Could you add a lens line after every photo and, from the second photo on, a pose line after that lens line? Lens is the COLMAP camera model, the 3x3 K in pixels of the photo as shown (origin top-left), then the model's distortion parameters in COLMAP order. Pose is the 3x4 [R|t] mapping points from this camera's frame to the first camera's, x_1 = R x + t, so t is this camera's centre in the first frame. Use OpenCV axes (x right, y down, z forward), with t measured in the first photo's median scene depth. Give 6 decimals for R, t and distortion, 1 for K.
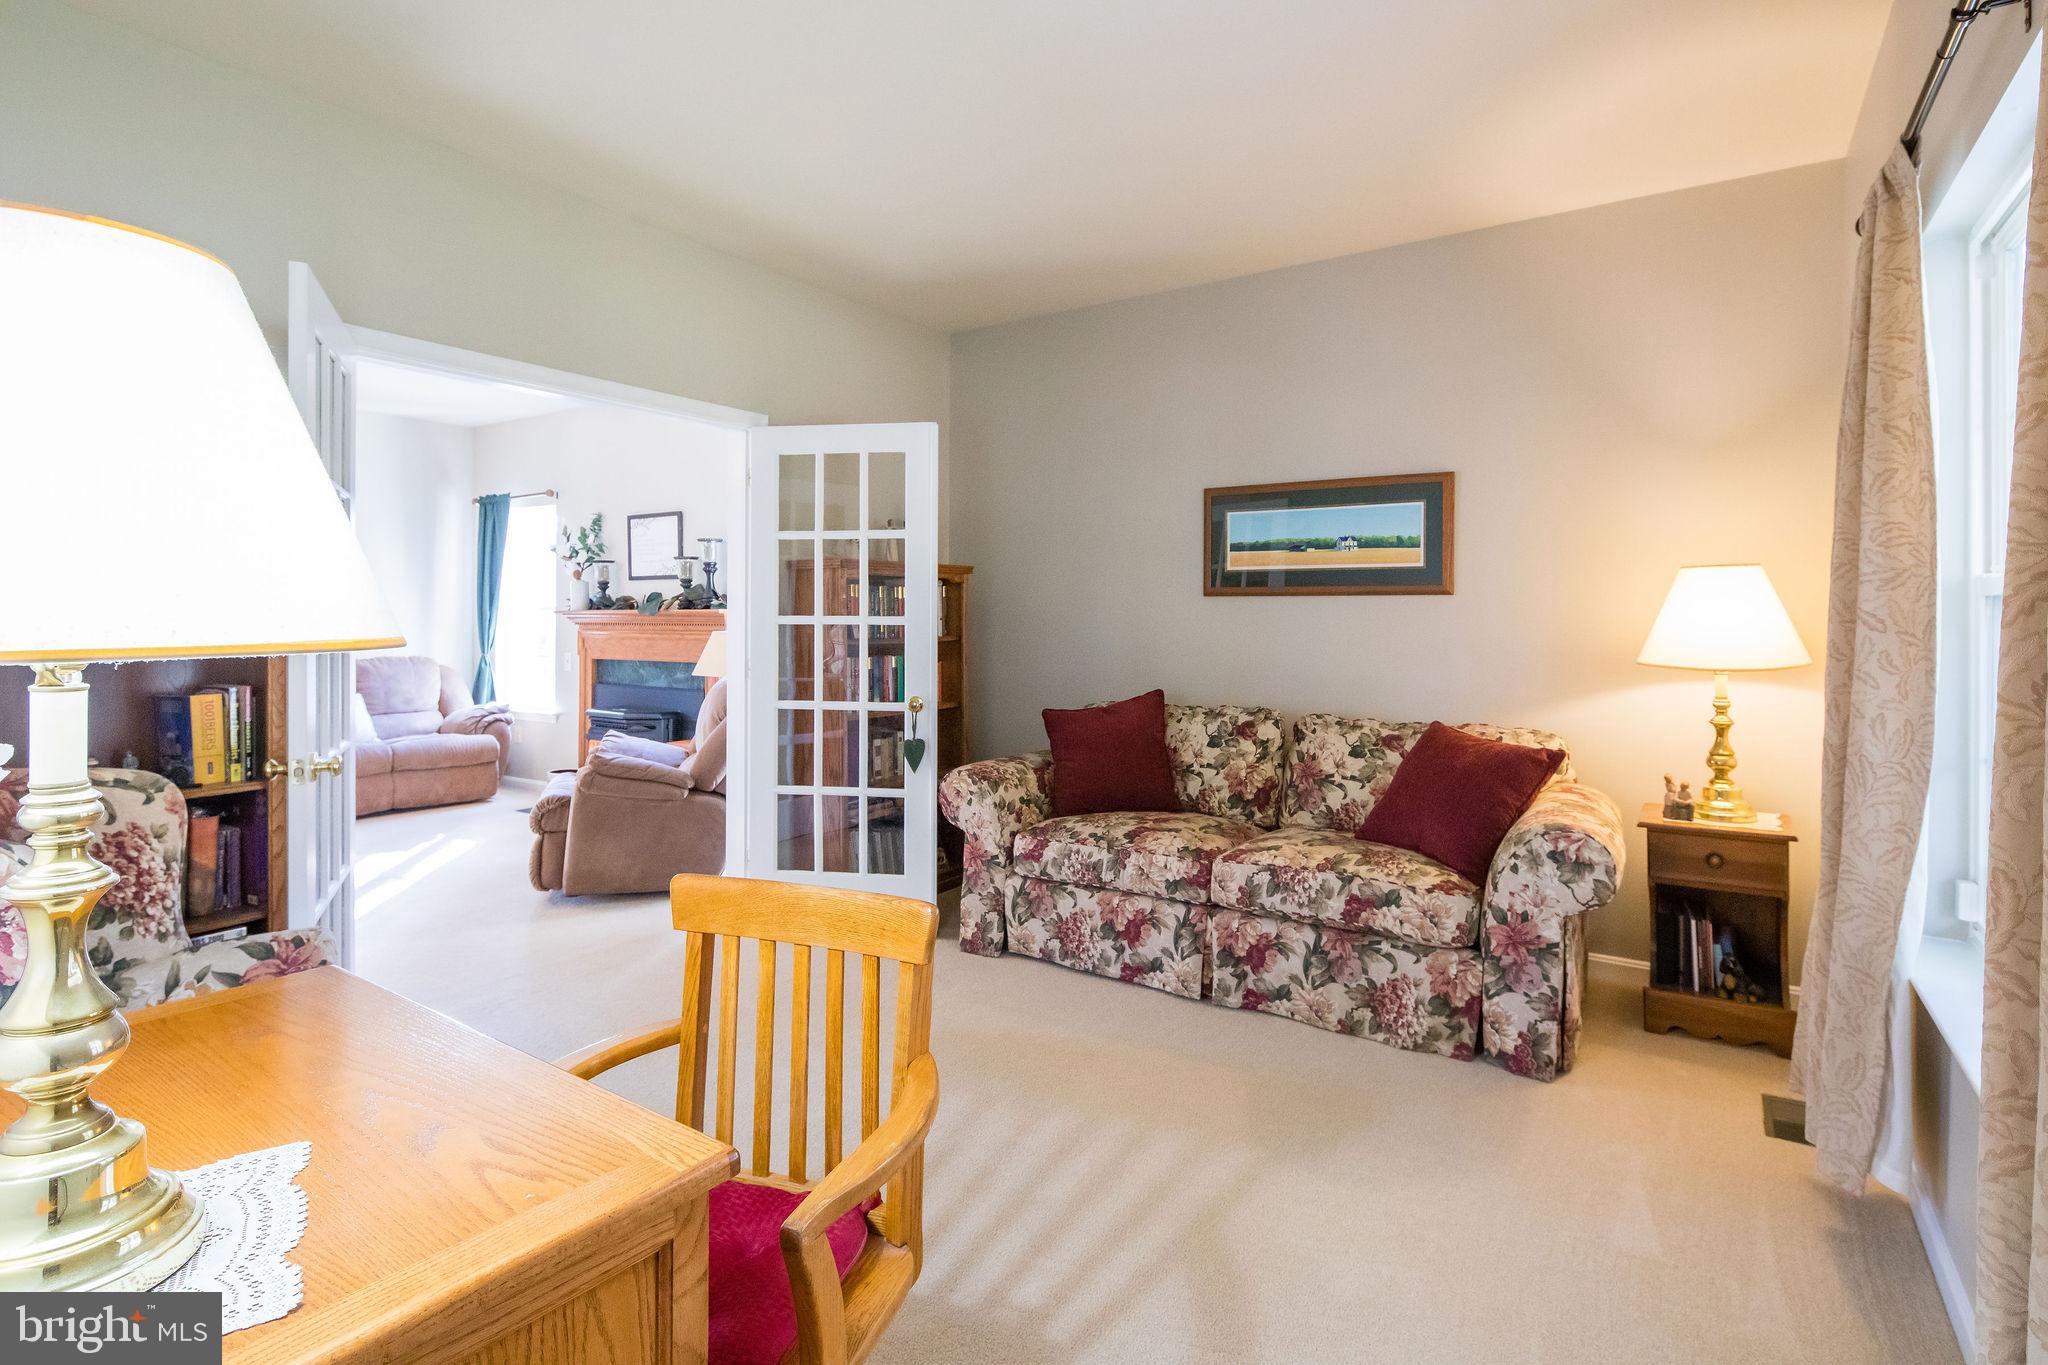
lens RADIAL K [[994.7, 0, 1018.8], [0, 994.7, 621.8], [0, 0, 1]] dist [0.005480, -0.001355]
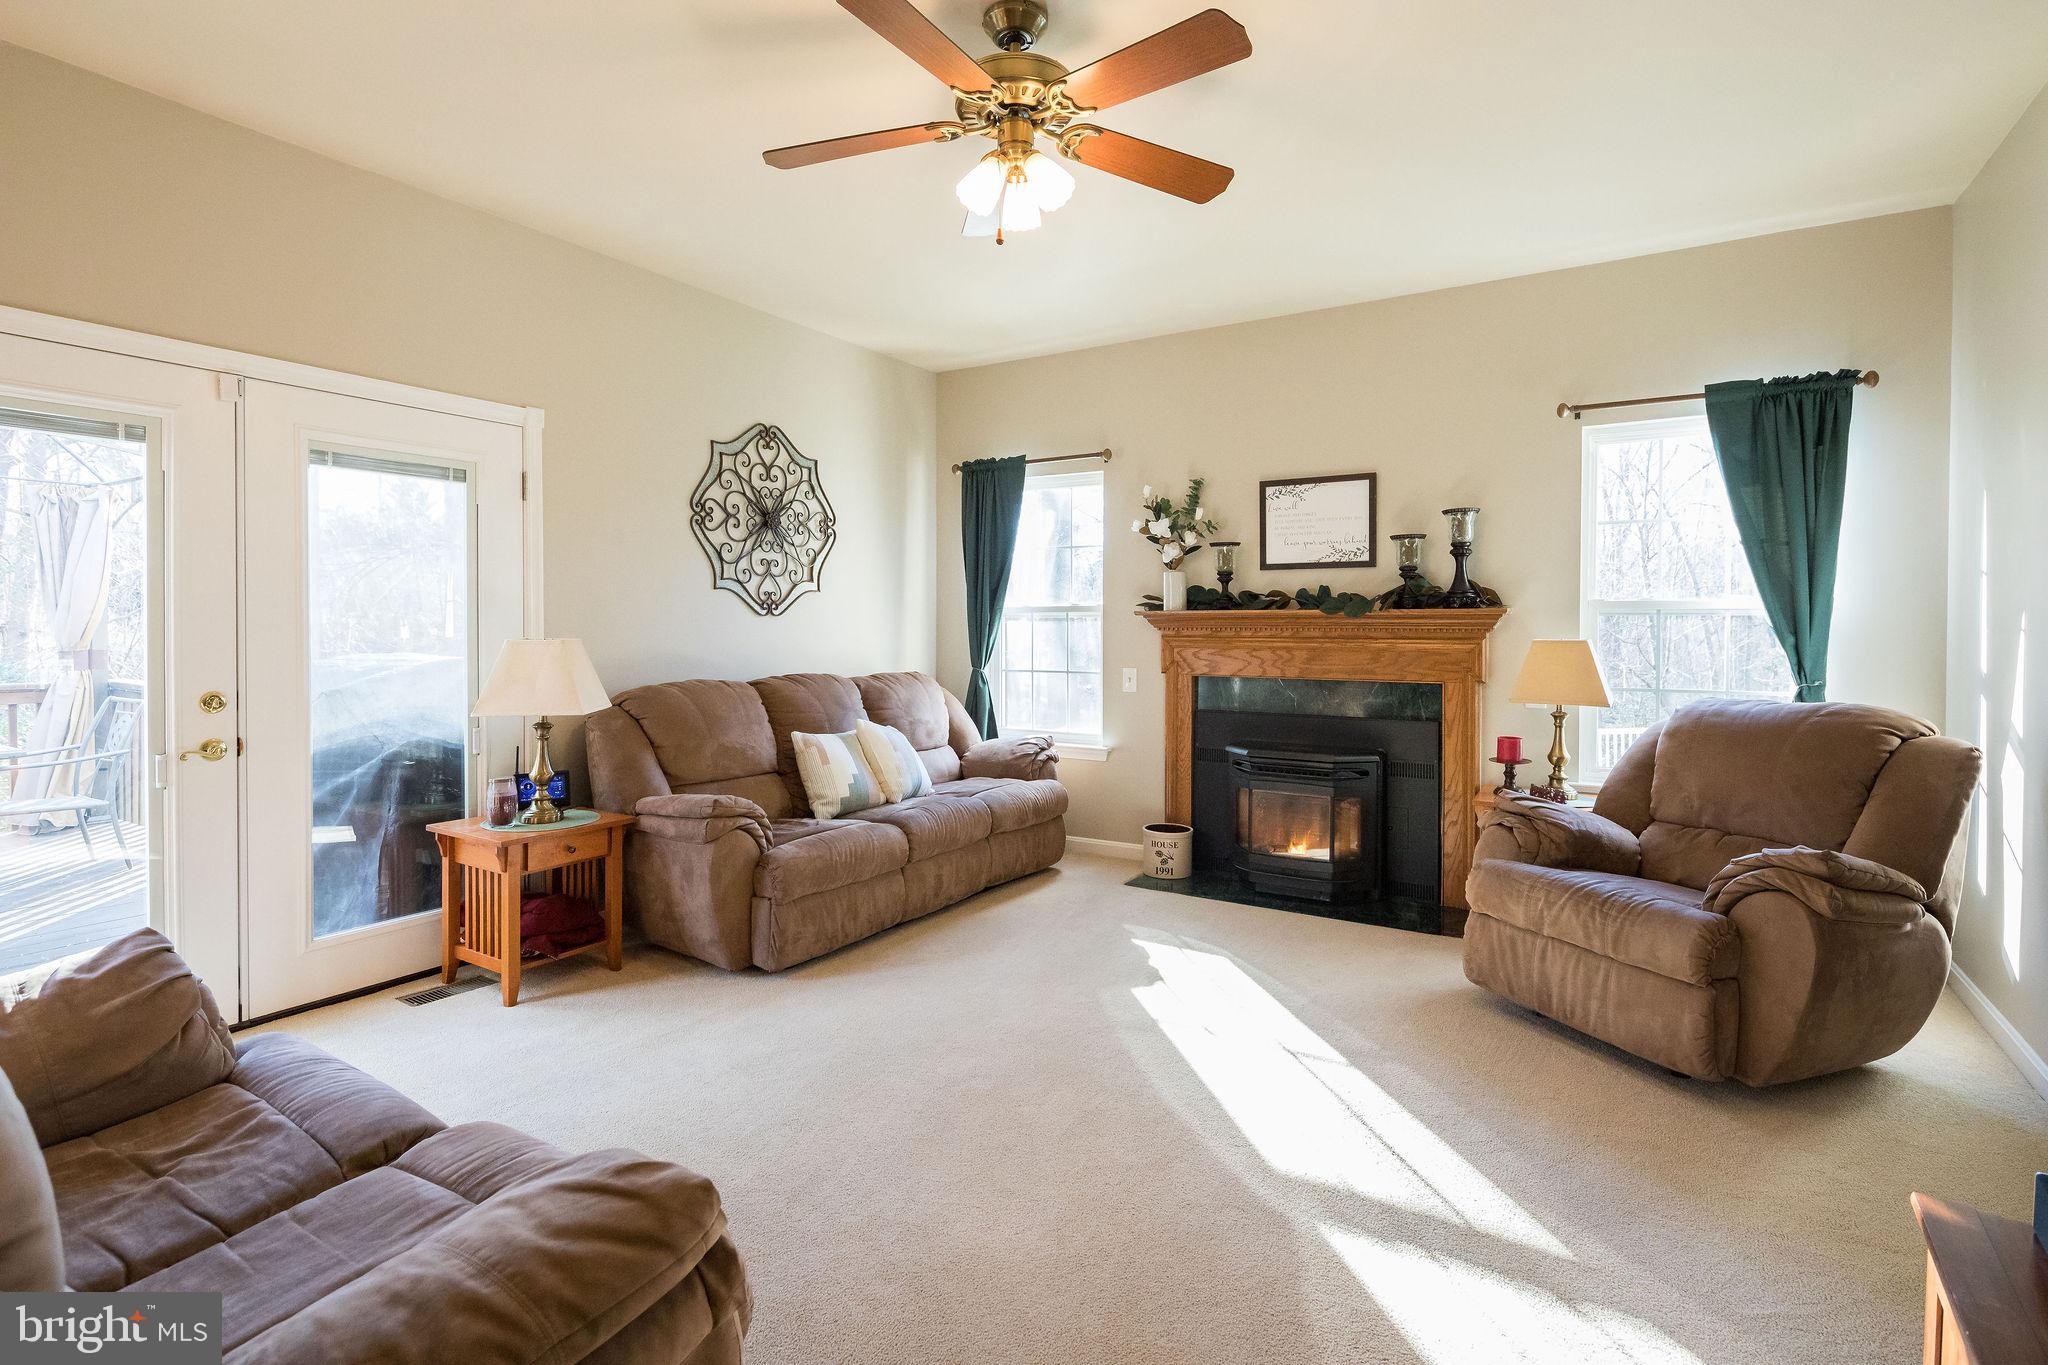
lens RADIAL K [[994.7, 0, 1006.1], [0, 994.7, 627.9], [0, 0, 1]] dist [0.005480, -0.001355]
pose [[0.999745, -0.003774, 0.022279, -1.045626], [0.003612, 0.999966, 0.007346, -0.007918], [-0.022306, -0.007263, 0.999725, 0.469093]]
